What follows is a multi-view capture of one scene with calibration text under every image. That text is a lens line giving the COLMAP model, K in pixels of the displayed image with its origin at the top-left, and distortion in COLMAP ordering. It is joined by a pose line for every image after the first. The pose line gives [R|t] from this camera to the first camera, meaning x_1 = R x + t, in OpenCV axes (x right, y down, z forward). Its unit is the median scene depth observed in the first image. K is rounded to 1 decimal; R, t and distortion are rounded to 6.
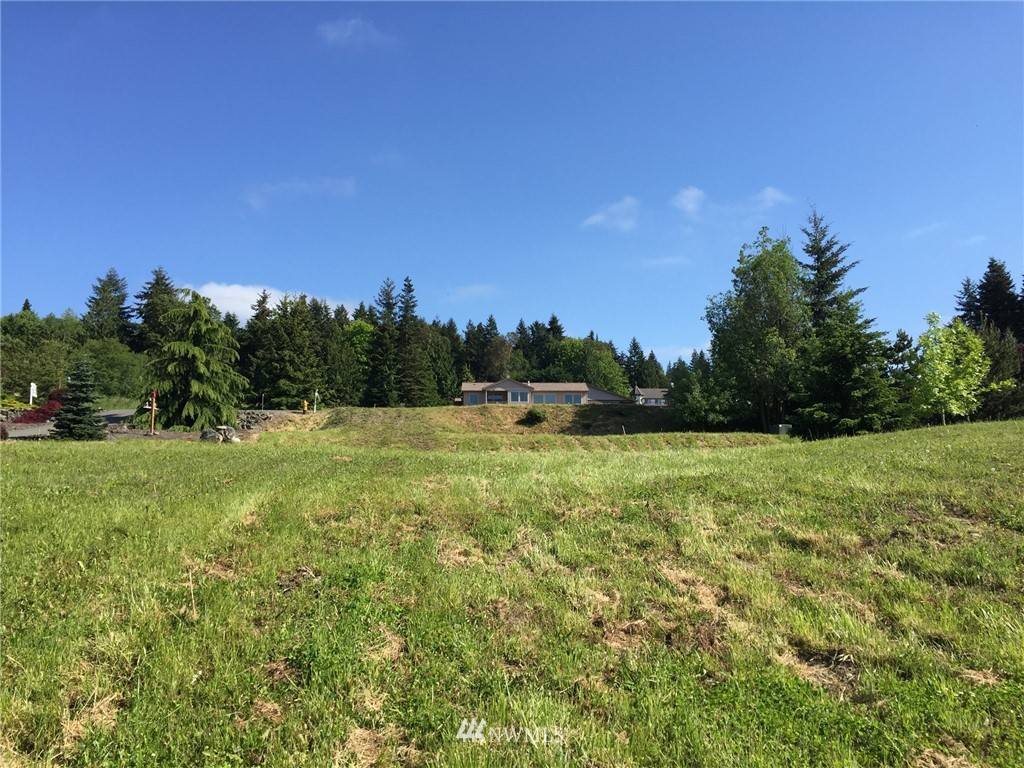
lens RADIAL K [[868.5, 0, 512.0], [0, 868.5, 384.0], [0, 0, 1]] dist [0.077352, -0.107395]
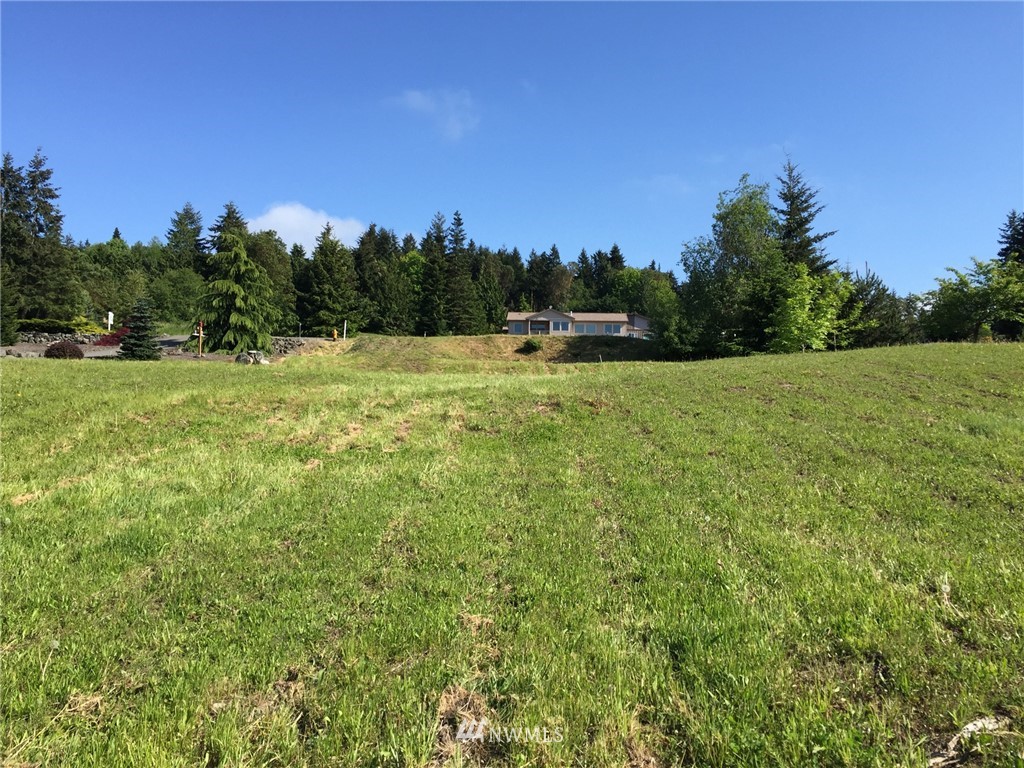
lens RADIAL K [[866.5, 0, 512.0], [0, 866.5, 384.0], [0, 0, 1]] dist [0.075137, -0.087663]
pose [[0.996201, 0.015550, -0.085683, 0.040985], [-0.008344, 0.996446, 0.083823, -0.003308], [0.086681, -0.082790, 0.992790, -0.057144]]
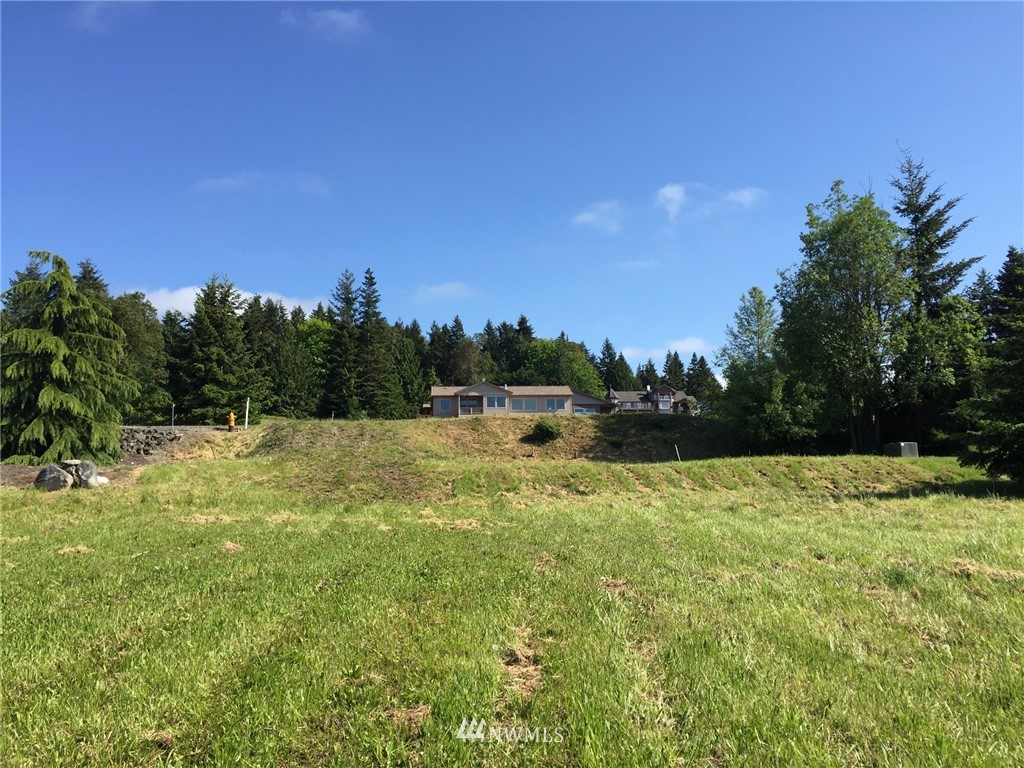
lens RADIAL K [[868.5, 0, 512.0], [0, 868.5, 384.0], [0, 0, 1]] dist [0.077352, -0.107395]
pose [[0.999019, -0.007525, 0.043649, -0.014149], [0.007702, 0.999963, -0.003894, -0.000193], [-0.043618, 0.004226, 0.999039, 0.106842]]
